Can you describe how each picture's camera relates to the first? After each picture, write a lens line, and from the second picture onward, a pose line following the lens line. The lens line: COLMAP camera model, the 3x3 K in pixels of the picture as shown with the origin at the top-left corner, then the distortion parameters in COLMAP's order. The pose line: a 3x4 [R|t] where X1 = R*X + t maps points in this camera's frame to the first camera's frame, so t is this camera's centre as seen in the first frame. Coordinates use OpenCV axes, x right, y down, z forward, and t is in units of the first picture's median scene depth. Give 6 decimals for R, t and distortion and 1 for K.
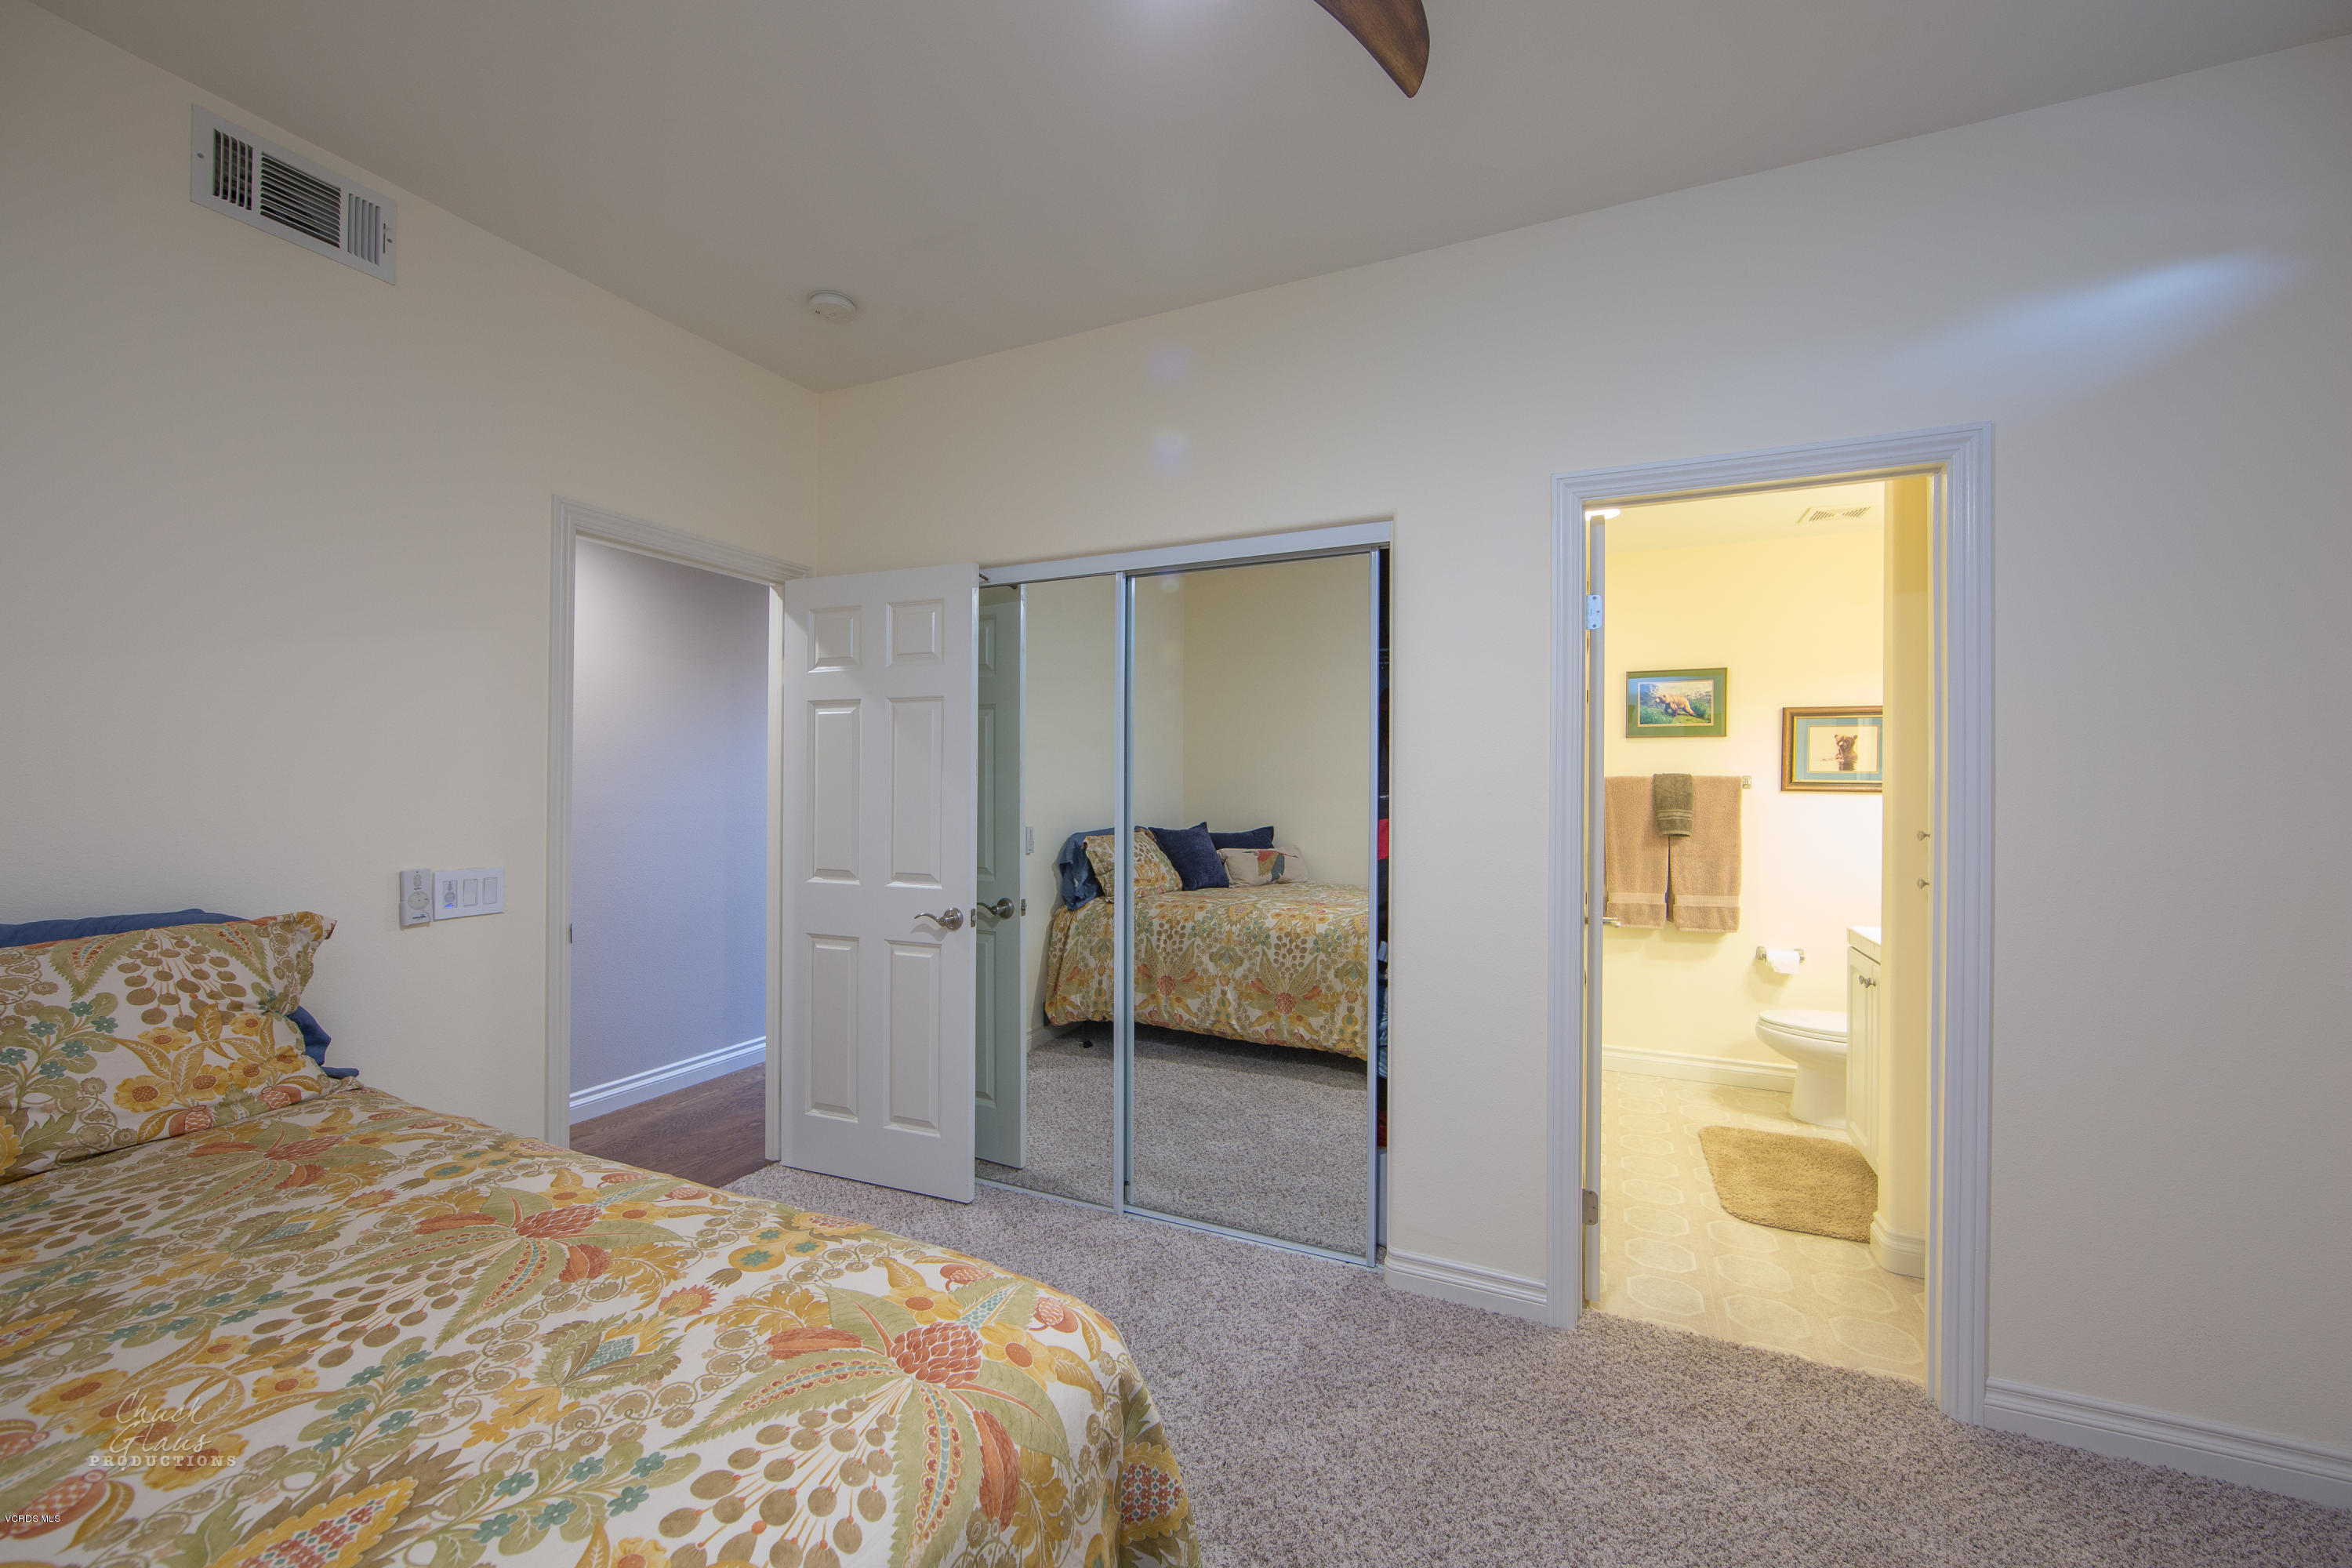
lens RADIAL K [[925.9, 0, 1172.8], [0, 925.9, 779.7], [0, 0, 1]] dist [-0.008079, -0.000078]
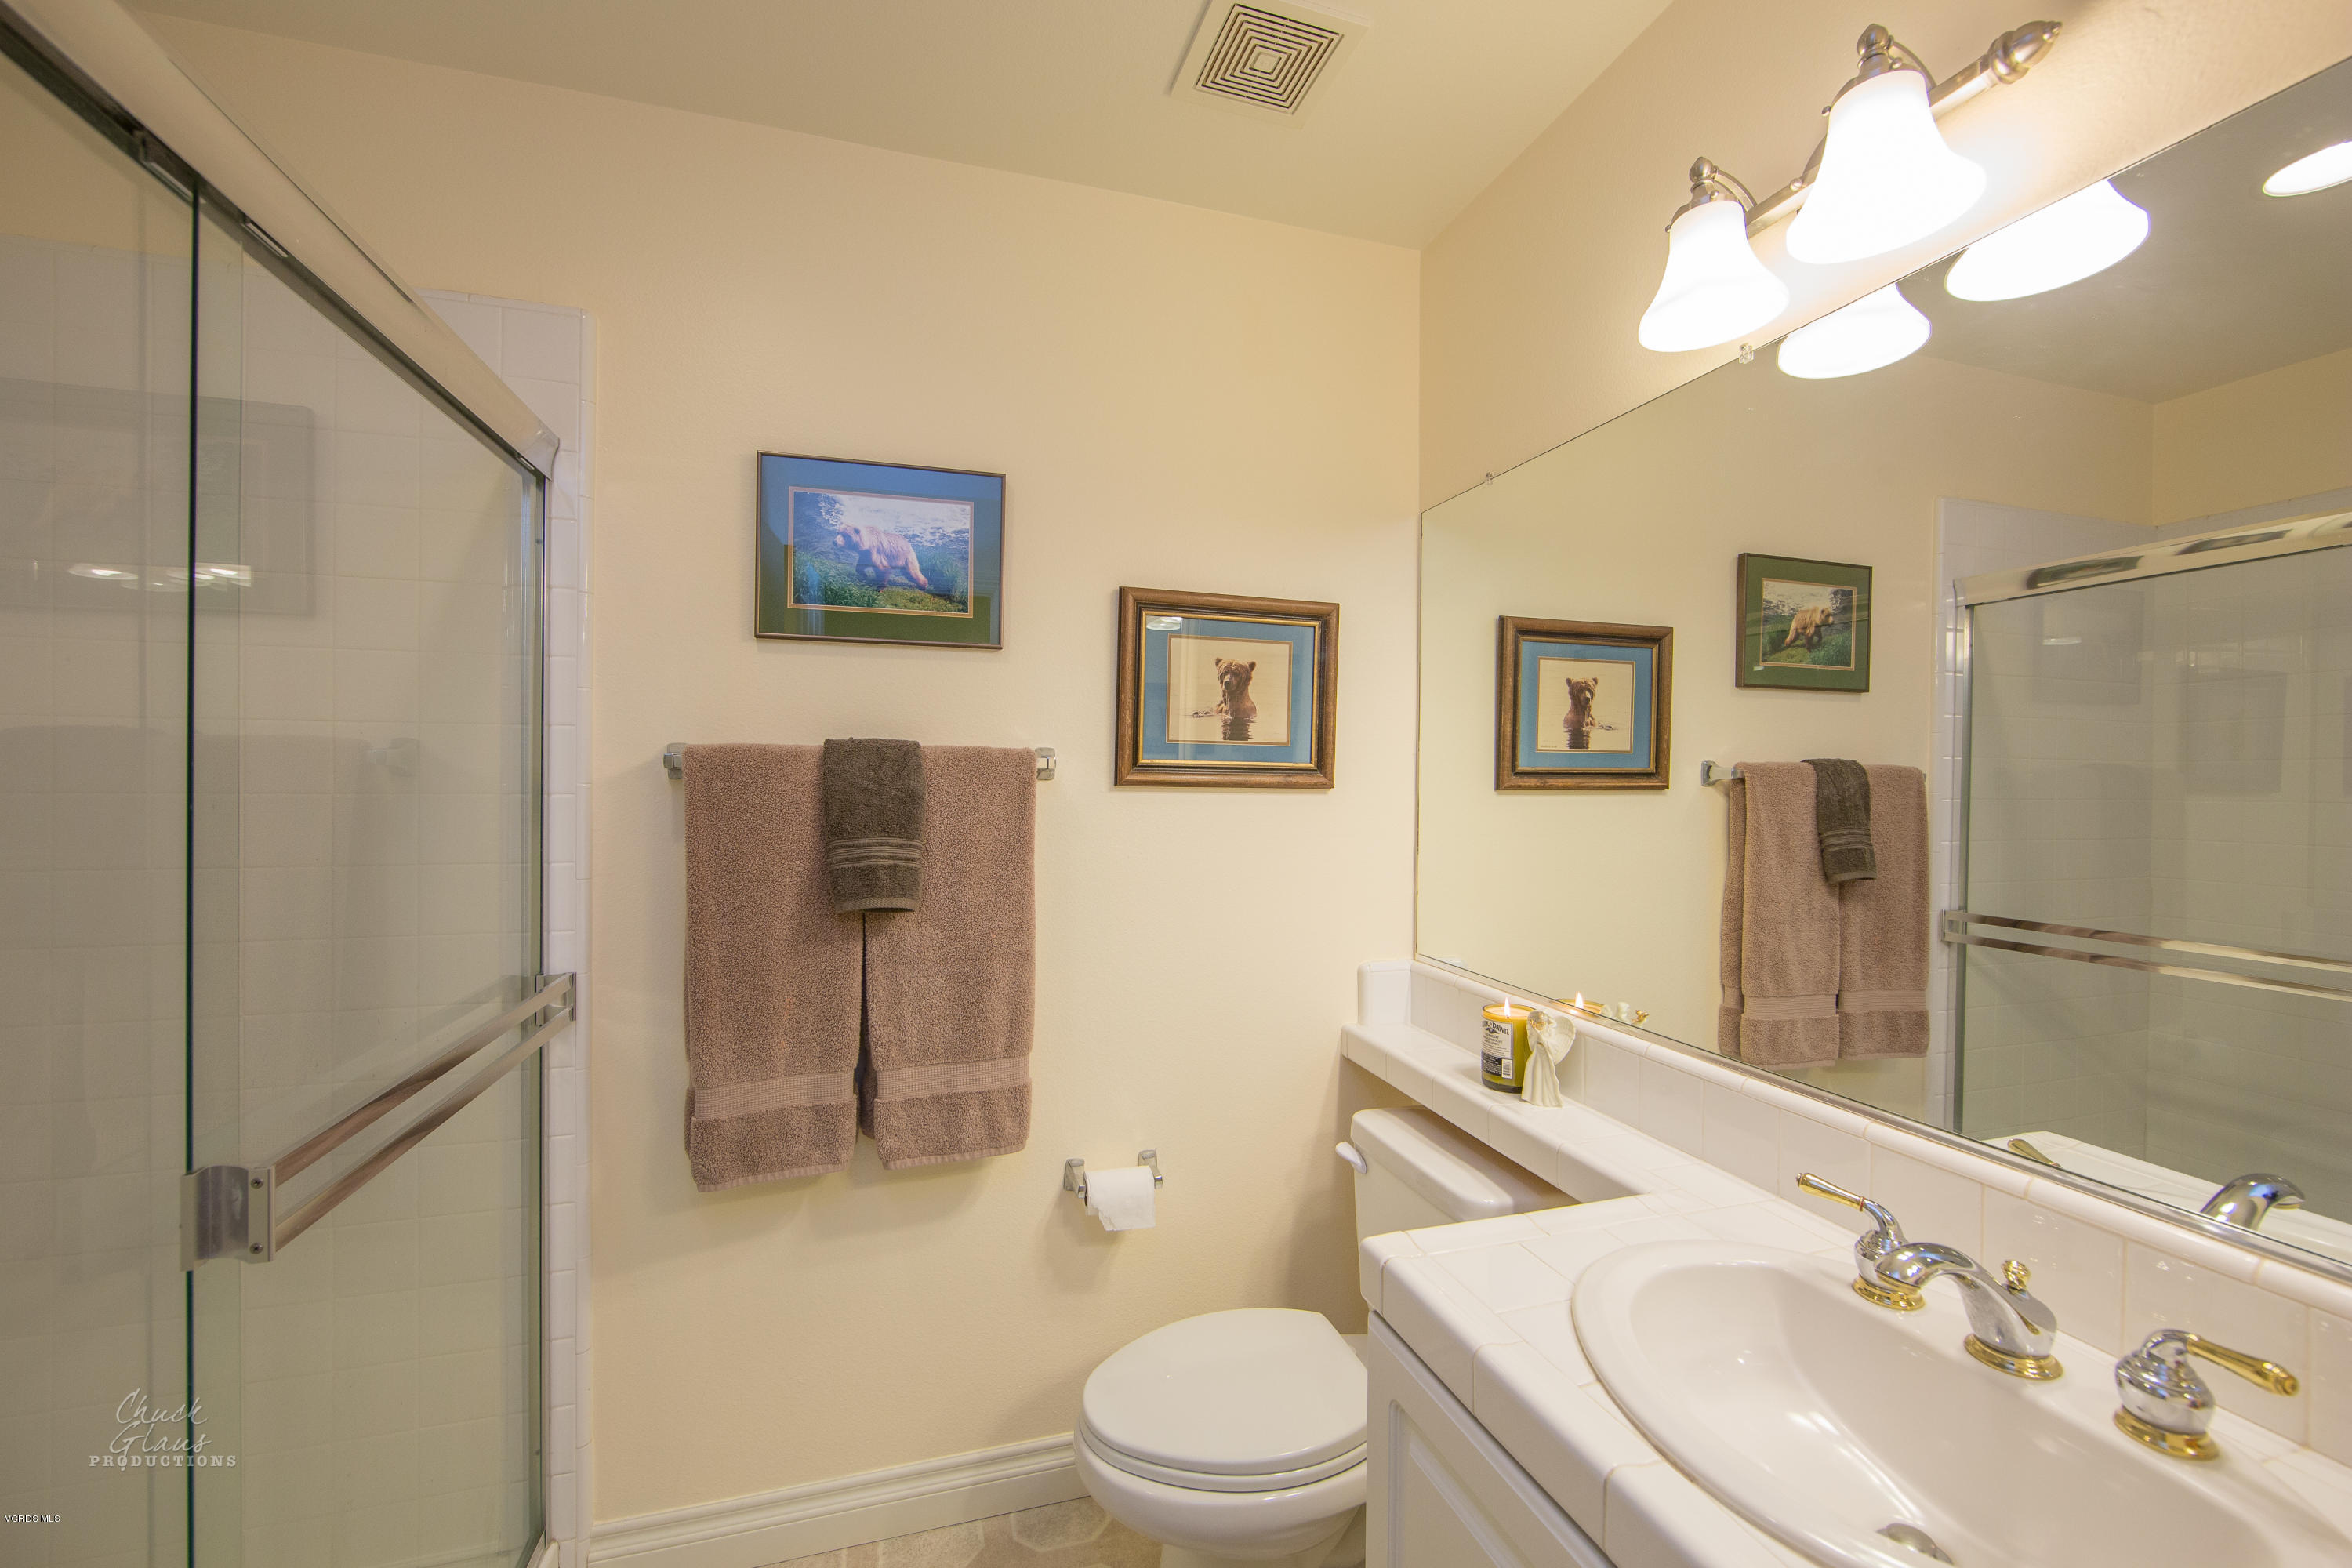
lens RADIAL K [[925.9, 0, 1172.8], [0, 925.9, 779.7], [0, 0, 1]] dist [-0.008079, -0.000078]
pose [[0.745341, -0.002254, 0.666679, 0.389781], [-0.005554, 0.999939, 0.009589, 0.005199], [-0.666660, -0.010850, 0.745283, 0.655315]]
